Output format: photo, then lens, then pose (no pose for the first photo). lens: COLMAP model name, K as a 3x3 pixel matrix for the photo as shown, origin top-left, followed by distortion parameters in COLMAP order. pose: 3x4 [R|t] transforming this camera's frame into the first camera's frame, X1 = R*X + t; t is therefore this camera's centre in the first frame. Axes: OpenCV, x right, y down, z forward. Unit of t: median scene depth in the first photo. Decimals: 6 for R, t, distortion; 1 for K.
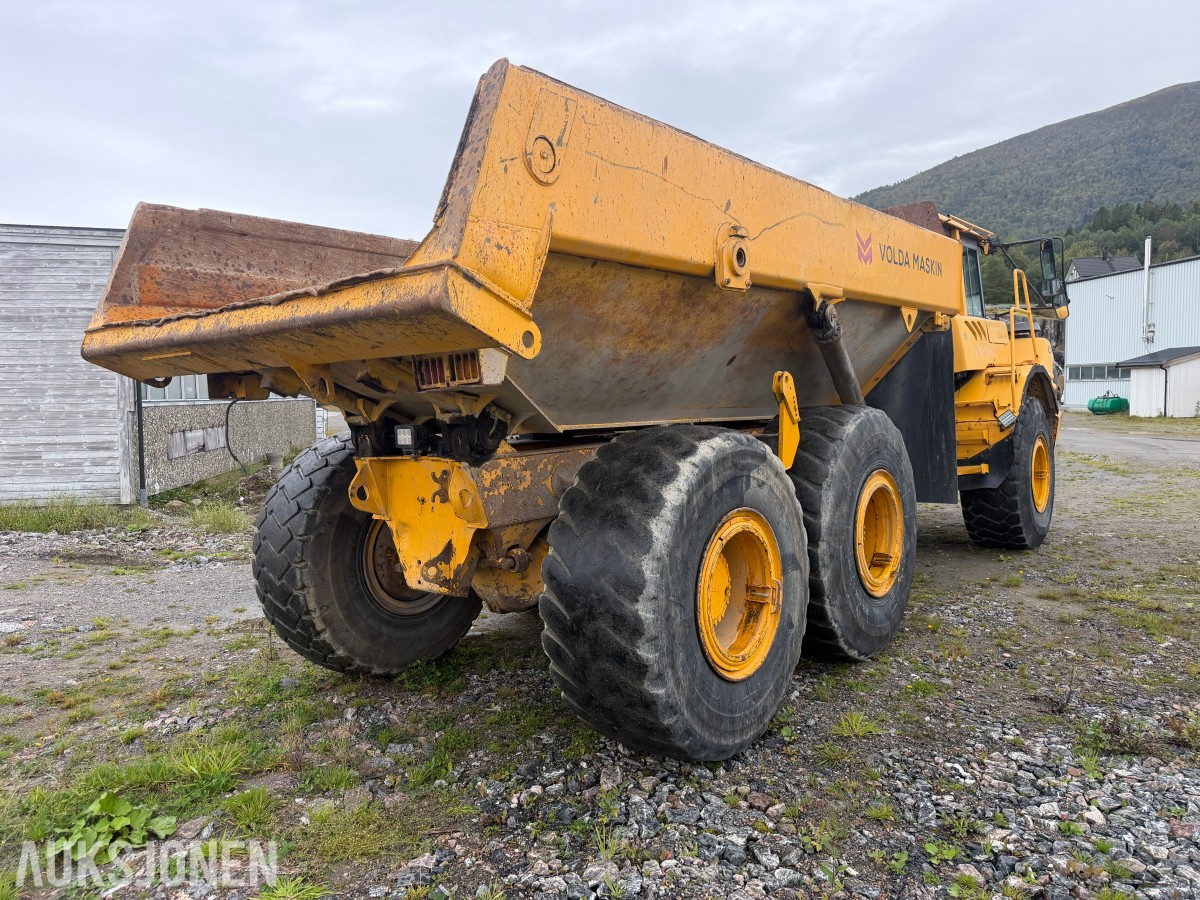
lens RADIAL K [[855.8, 0, 600.3], [0, 855.8, 444.8], [0, 0, 1]] dist [0.056621, -0.053234]
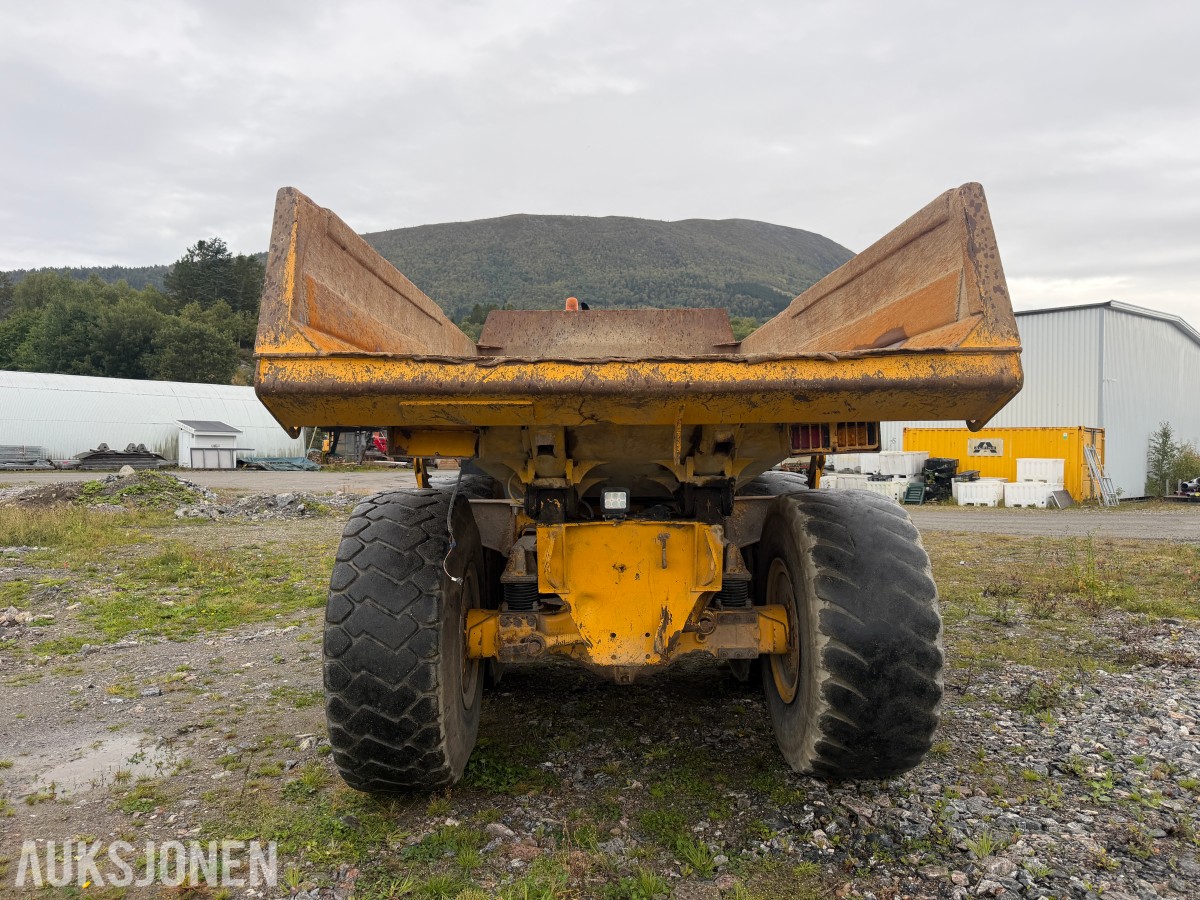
lens RADIAL K [[855.8, 0, 600.3], [0, 855.8, 444.8], [0, 0, 1]] dist [0.056621, -0.053234]
pose [[0.769413, 0.032662, 0.637917, -0.274271], [0.014701, 0.997522, -0.068805, -0.002041], [-0.638583, 0.062318, 0.767026, 0.094269]]
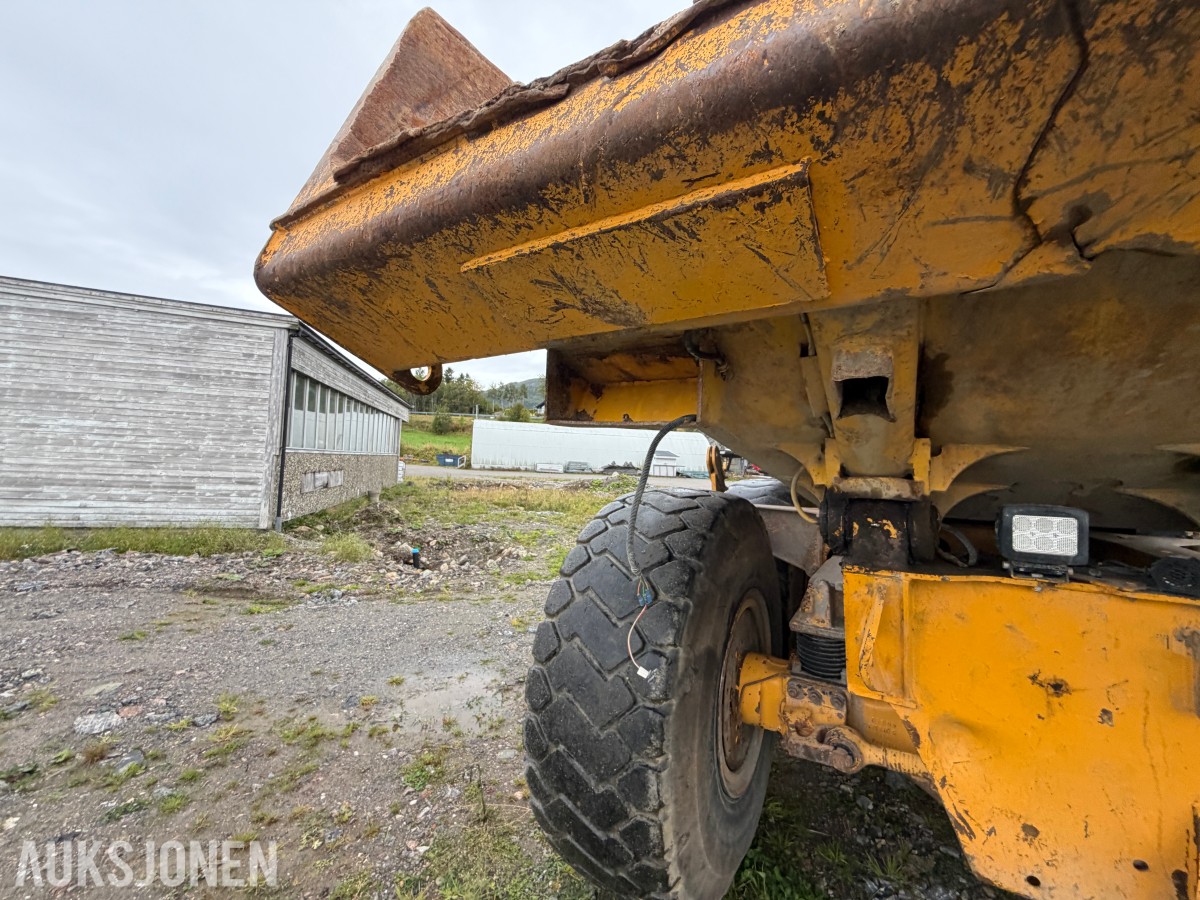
lens RADIAL K [[476.3, 0, 600.0], [0, 476.3, 450.0], [0, 0, 1]] dist [0.002498, -0.000270]
pose [[0.991580, 0.062612, 0.113357, -0.154205], [-0.052141, 0.994291, -0.093090, -0.005813], [-0.118538, 0.086396, 0.989184, 0.257999]]
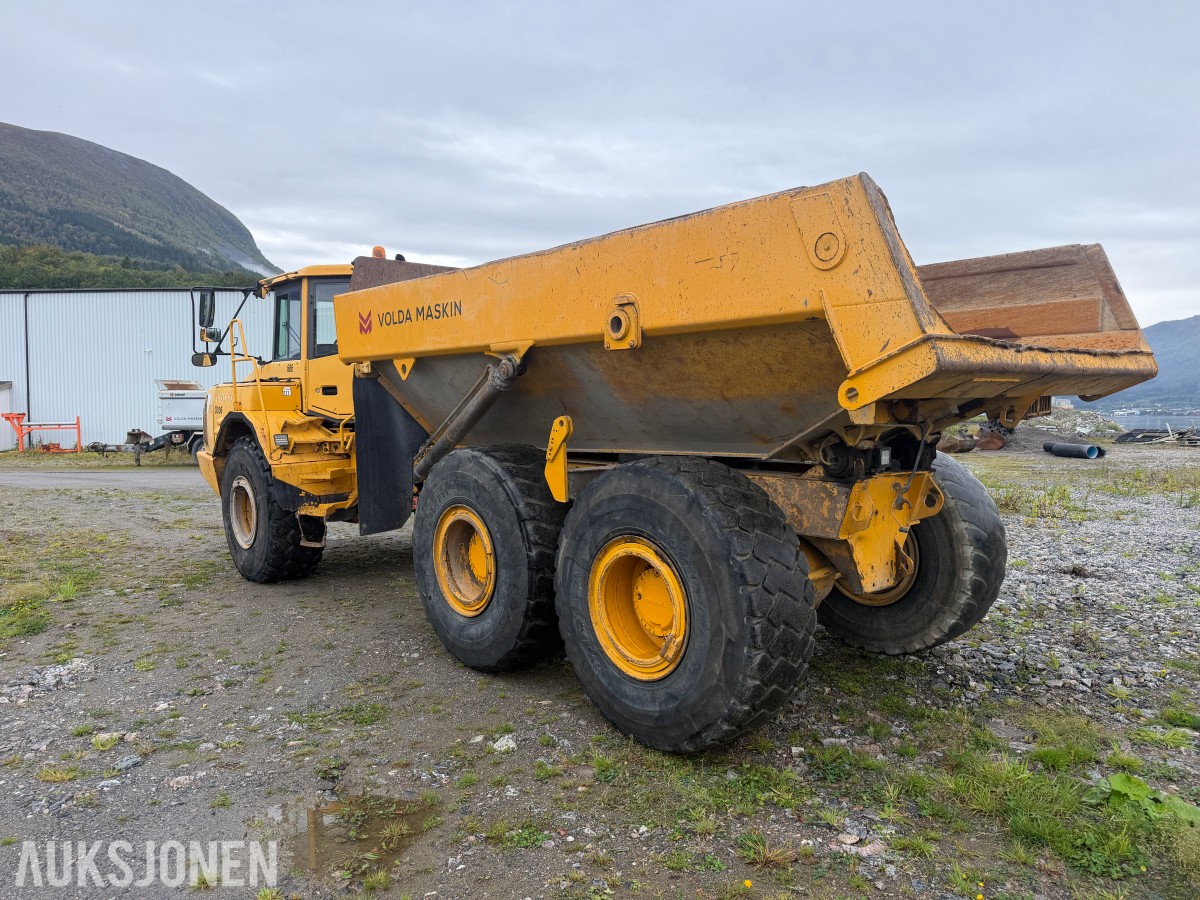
lens RADIAL K [[855.8, 0, 600.3], [0, 855.8, 444.8], [0, 0, 1]] dist [0.056621, -0.053234]
pose [[0.152678, -0.016742, 0.988134, -0.463646], [0.057756, 0.998299, 0.007990, -0.018773], [-0.986587, 0.055851, 0.153385, 0.389217]]
